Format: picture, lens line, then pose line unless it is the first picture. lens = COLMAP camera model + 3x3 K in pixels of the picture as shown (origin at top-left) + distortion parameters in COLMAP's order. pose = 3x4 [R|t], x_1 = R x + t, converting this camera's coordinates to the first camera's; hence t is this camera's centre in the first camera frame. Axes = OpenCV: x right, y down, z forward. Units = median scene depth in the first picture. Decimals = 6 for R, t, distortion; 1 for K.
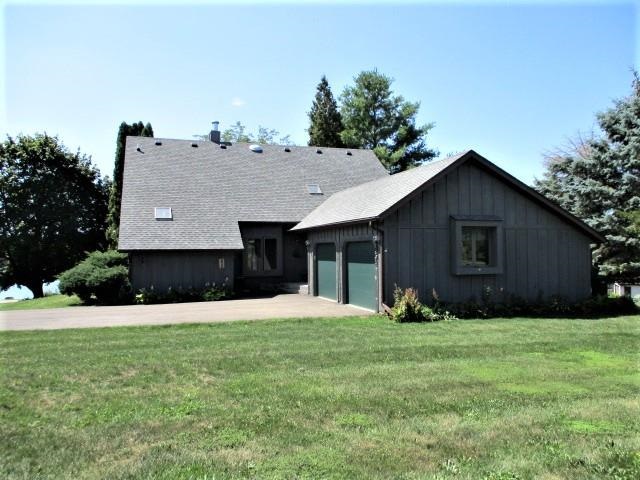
lens RADIAL K [[537.5, 0, 319.8], [0, 537.5, 243.7], [0, 0, 1]] dist [-0.026856, 0.007939]
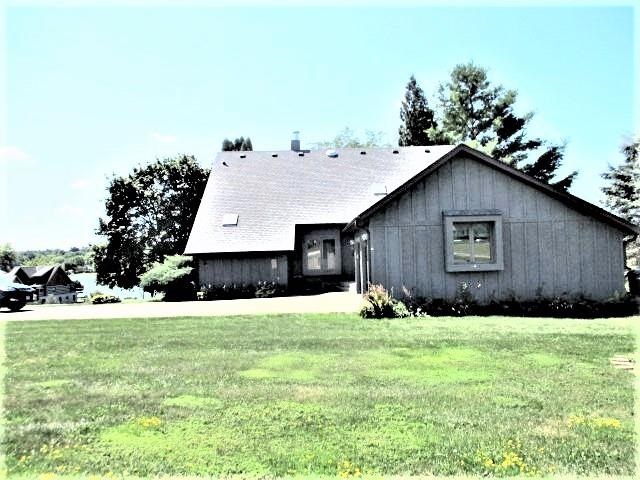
lens RADIAL K [[537.5, 0, 320.8], [0, 537.5, 236.8], [0, 0, 1]] dist [-0.026856, 0.007939]
pose [[0.948344, -0.031867, -0.315639, 0.190409], [0.028219, 0.999472, -0.016121, 0.001867], [0.315986, 0.006381, 0.948742, -0.004134]]
